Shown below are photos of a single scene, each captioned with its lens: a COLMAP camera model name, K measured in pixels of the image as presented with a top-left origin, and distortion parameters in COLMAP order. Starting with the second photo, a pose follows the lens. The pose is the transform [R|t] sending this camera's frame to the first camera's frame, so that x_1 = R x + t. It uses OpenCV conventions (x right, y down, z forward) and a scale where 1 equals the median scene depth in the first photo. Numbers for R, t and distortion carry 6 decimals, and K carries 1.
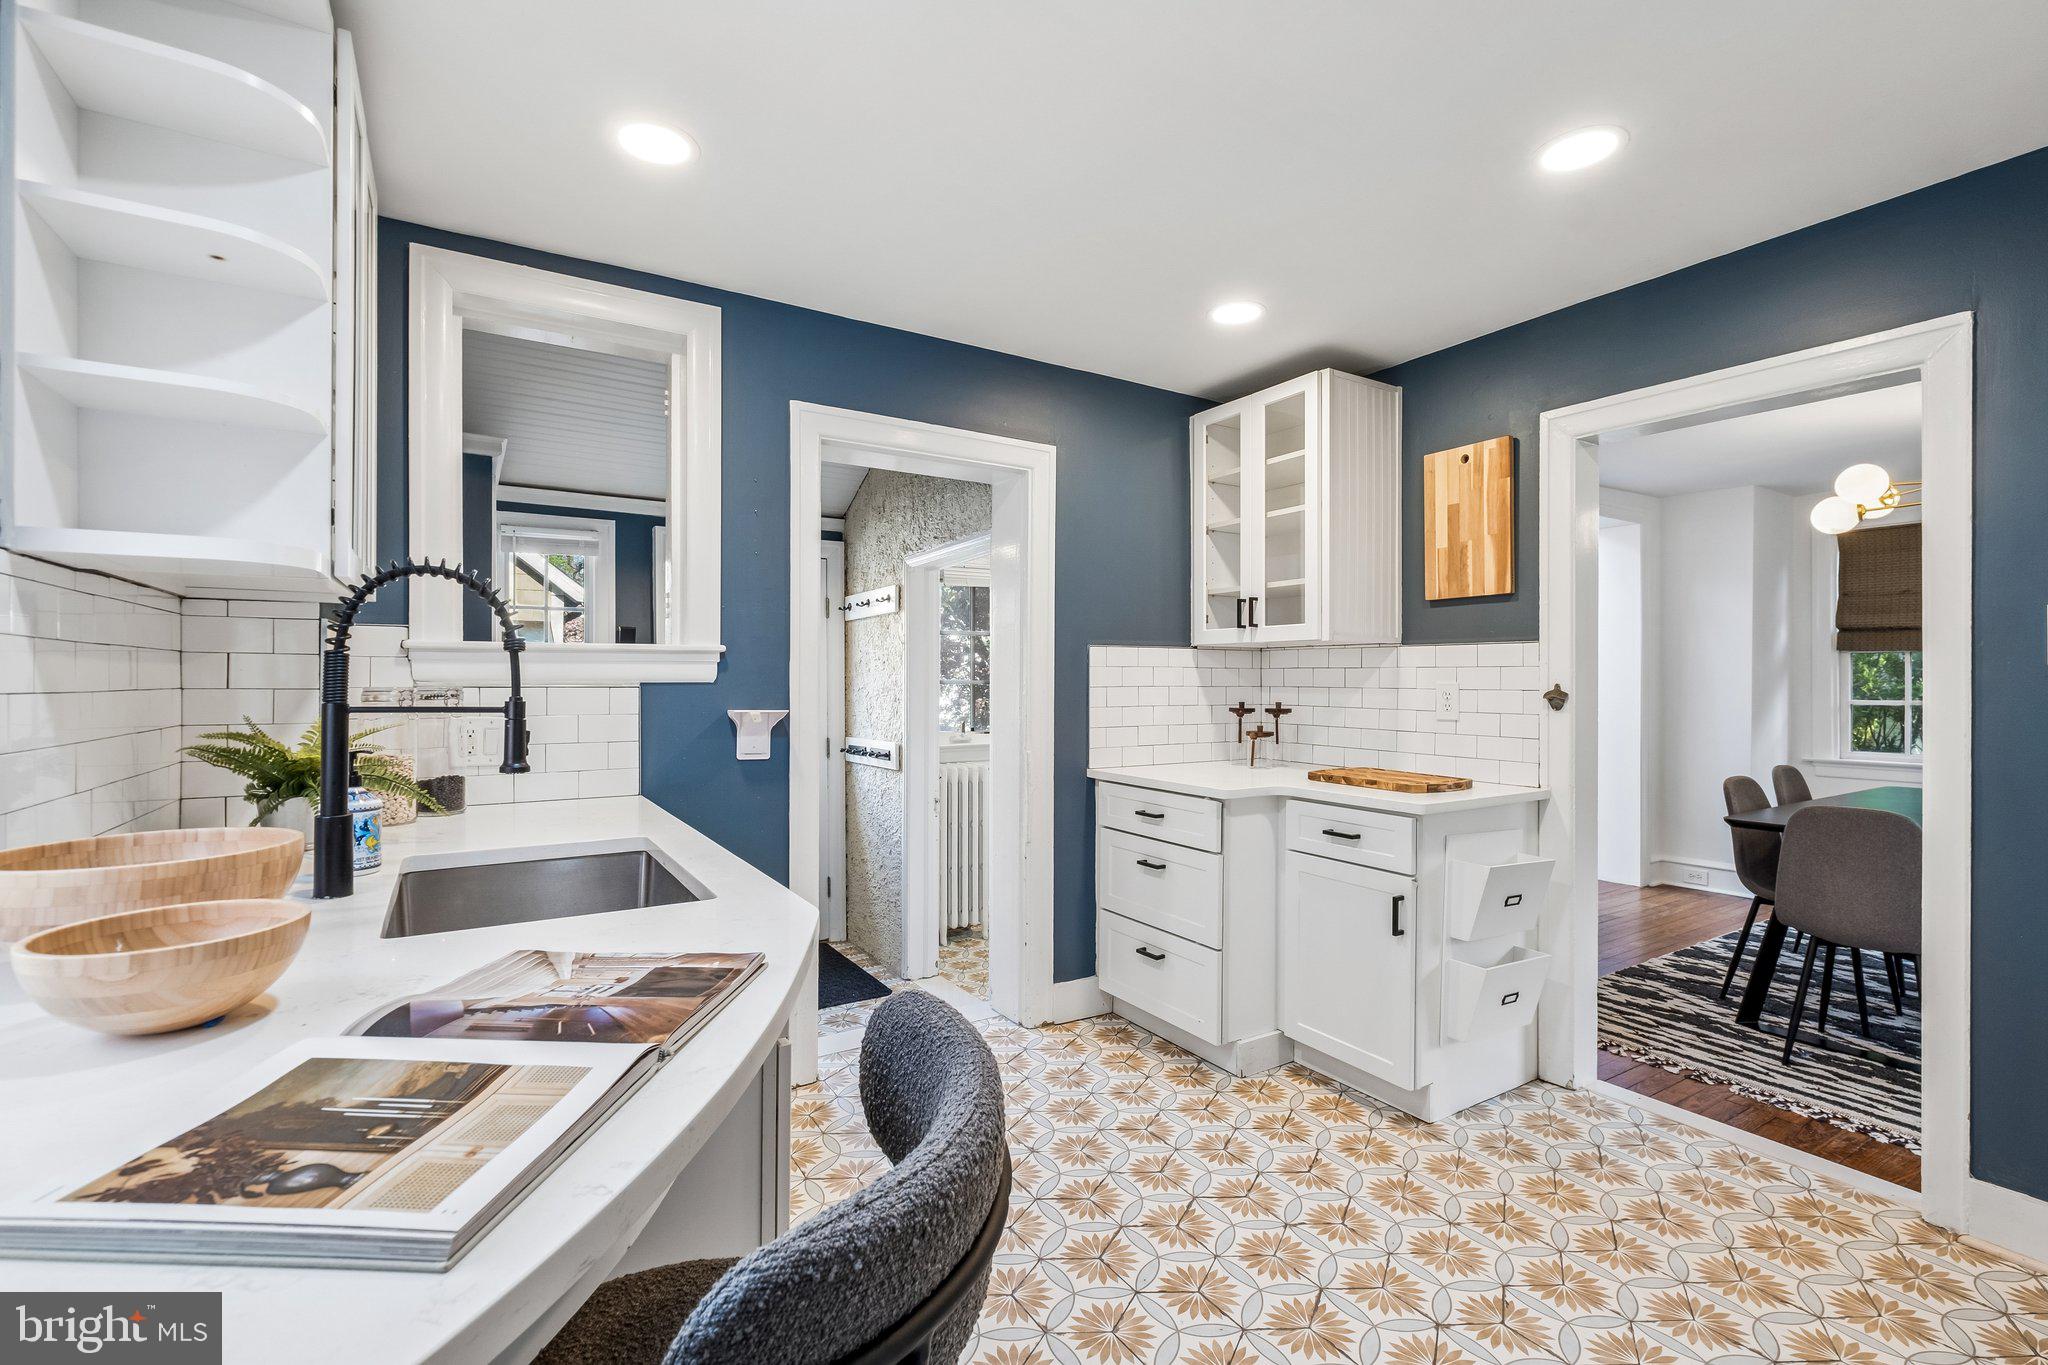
lens RADIAL K [[903.5, 0, 1031.8], [0, 903.5, 678.6], [0, 0, 1]] dist [-0.003364, 0.000708]
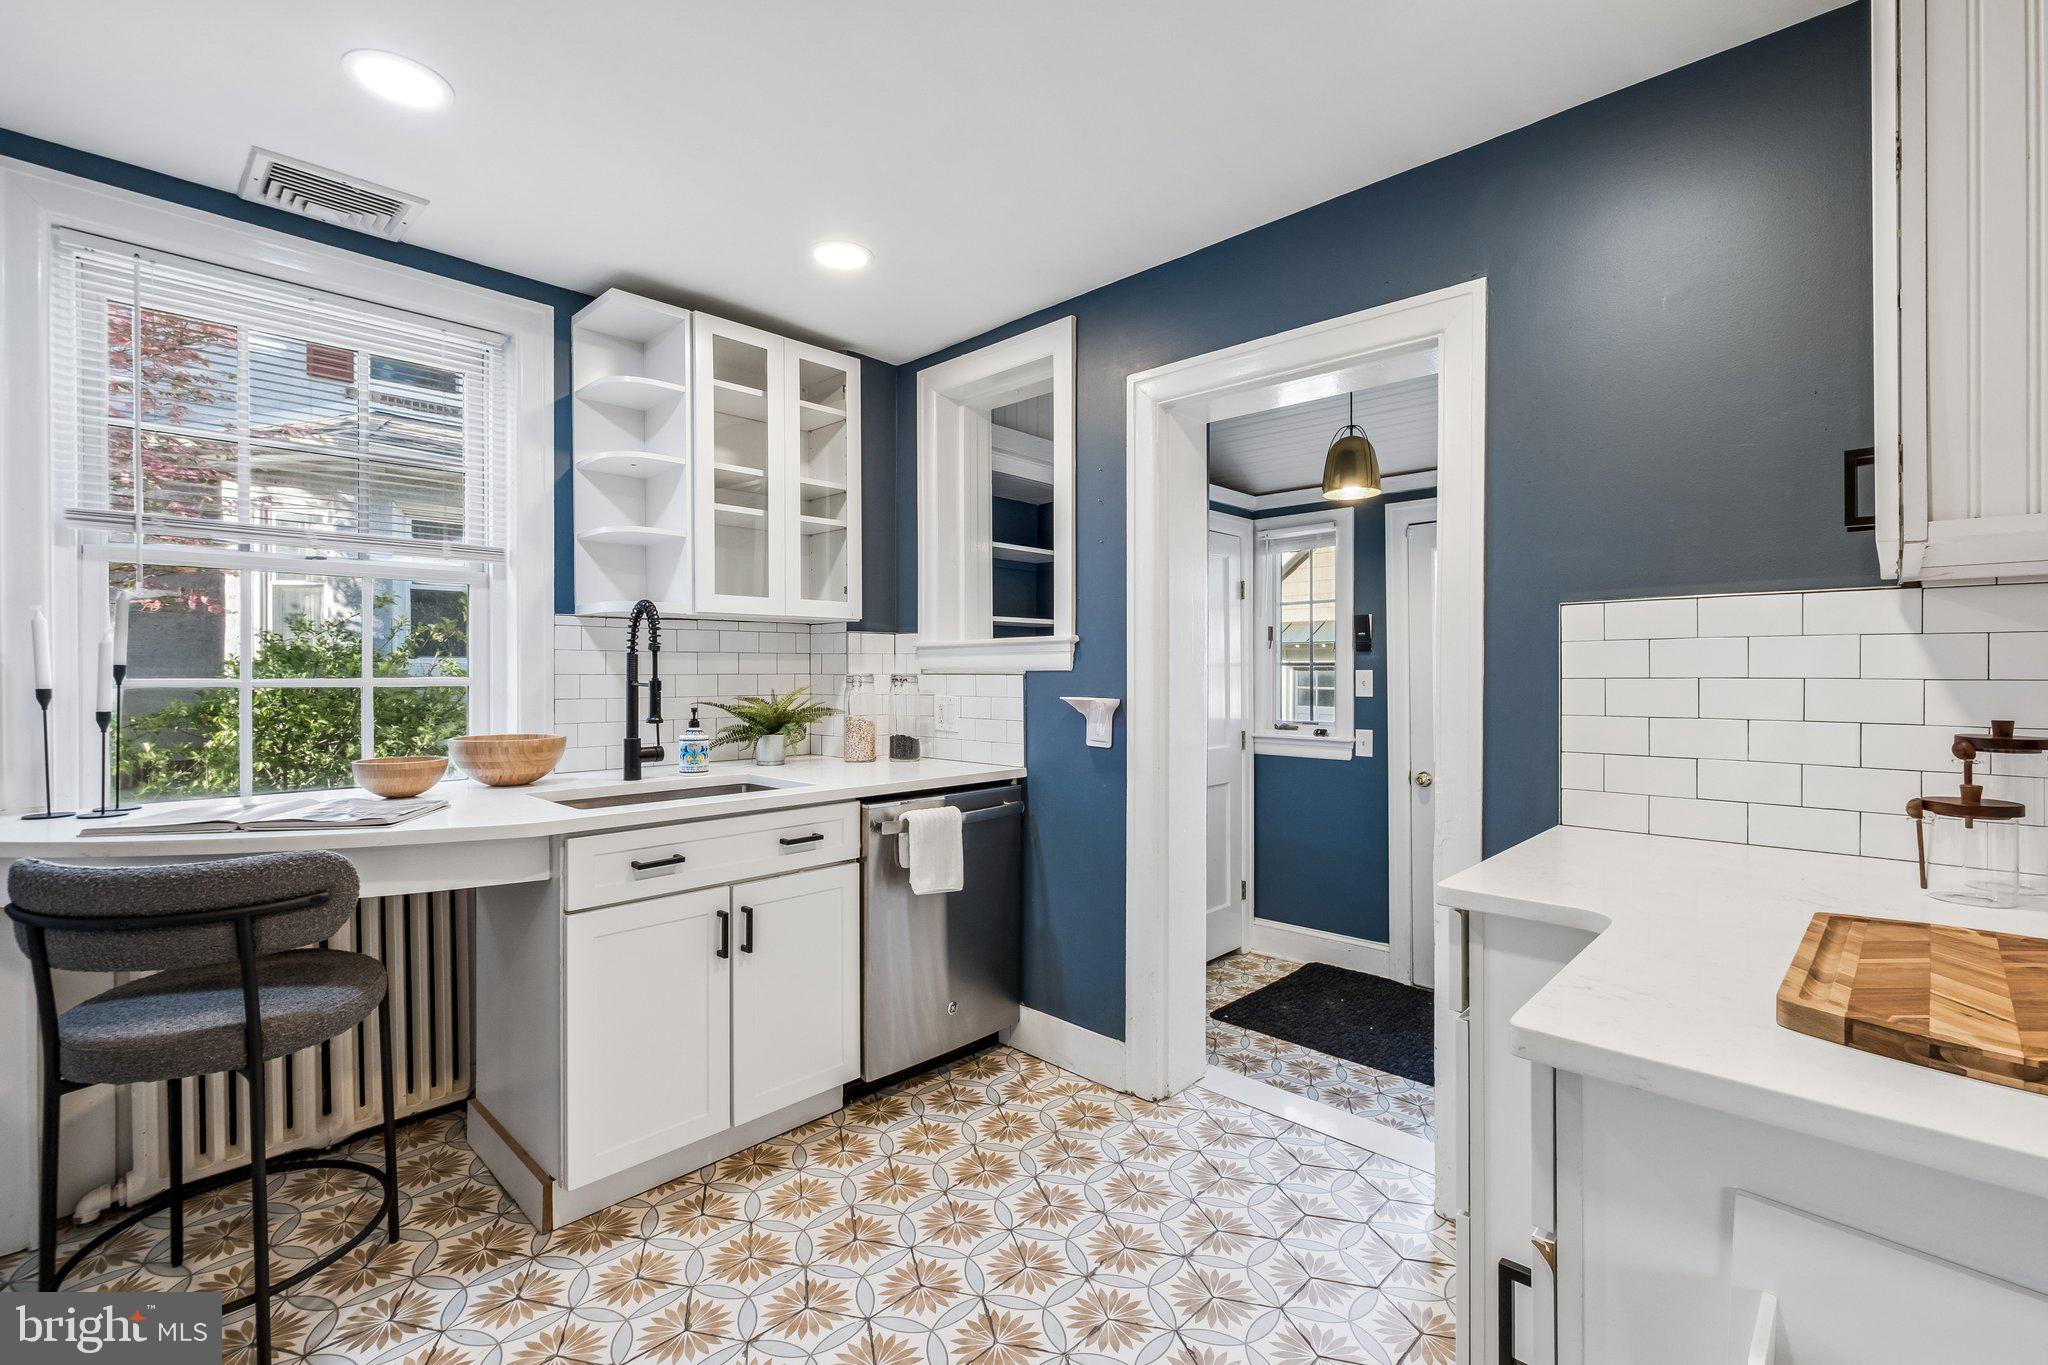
lens RADIAL K [[903.5, 0, 1023.6], [0, 903.5, 676.9], [0, 0, 1]] dist [-0.003364, 0.000708]
pose [[0.238024, 0.004094, -0.971251, 0.791036], [0.002258, 0.999986, 0.004768, 0.007785], [0.971257, -0.003328, 0.238011, 0.820257]]
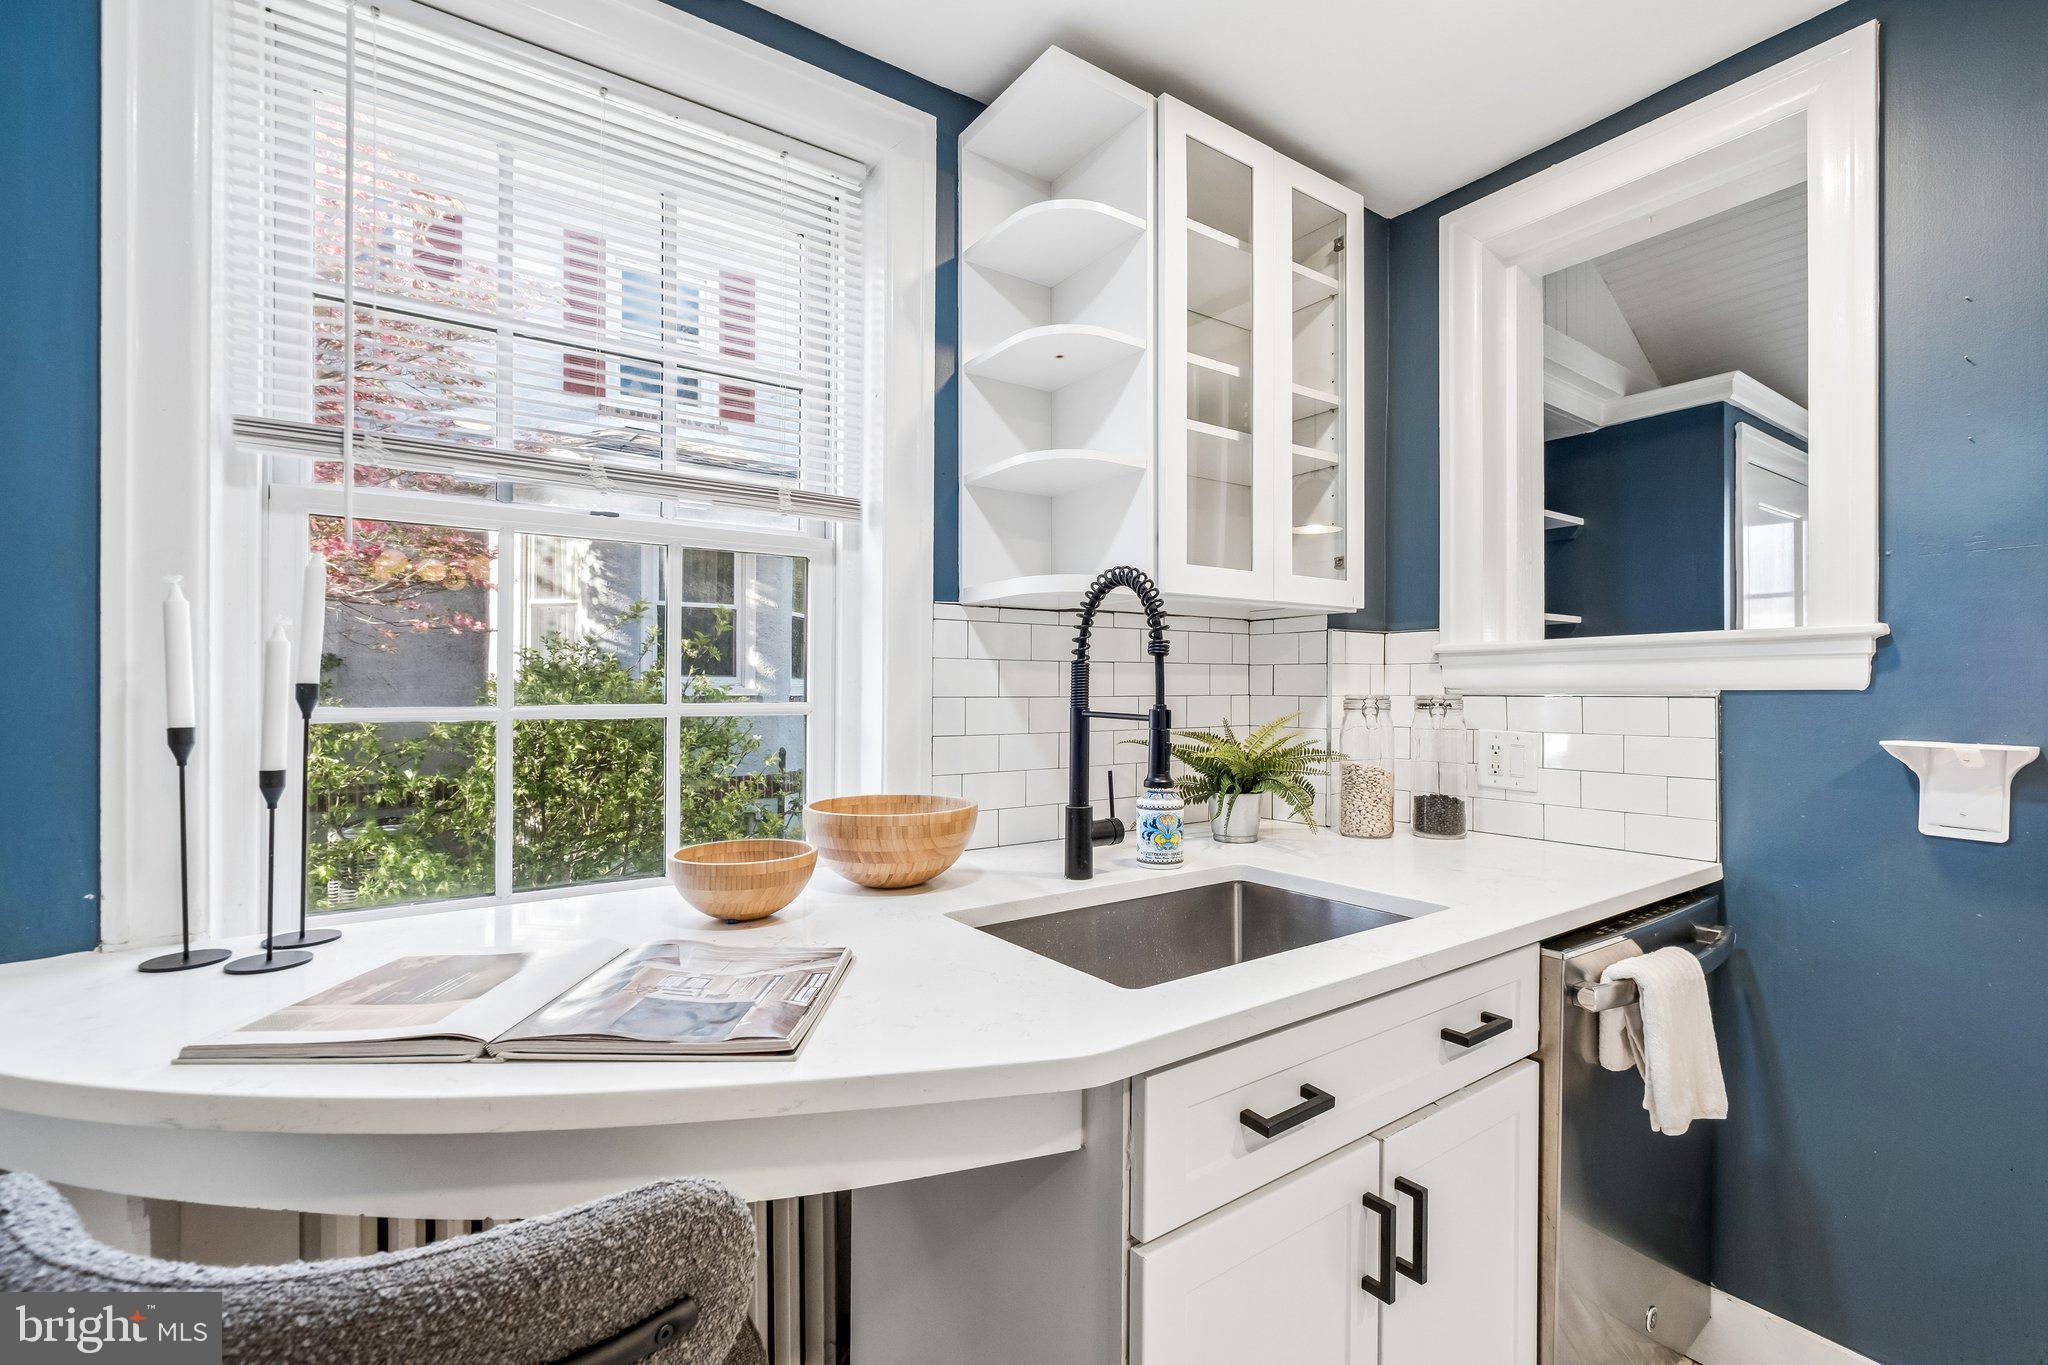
lens RADIAL K [[903.5, 0, 1028.8], [0, 903.5, 681.6], [0, 0, 1]] dist [-0.003364, 0.000708]
pose [[0.052400, -0.010671, -0.998569, 0.218956], [0.003117, 0.999940, -0.010522, 0.003756], [0.998621, -0.002561, 0.052430, 0.530493]]
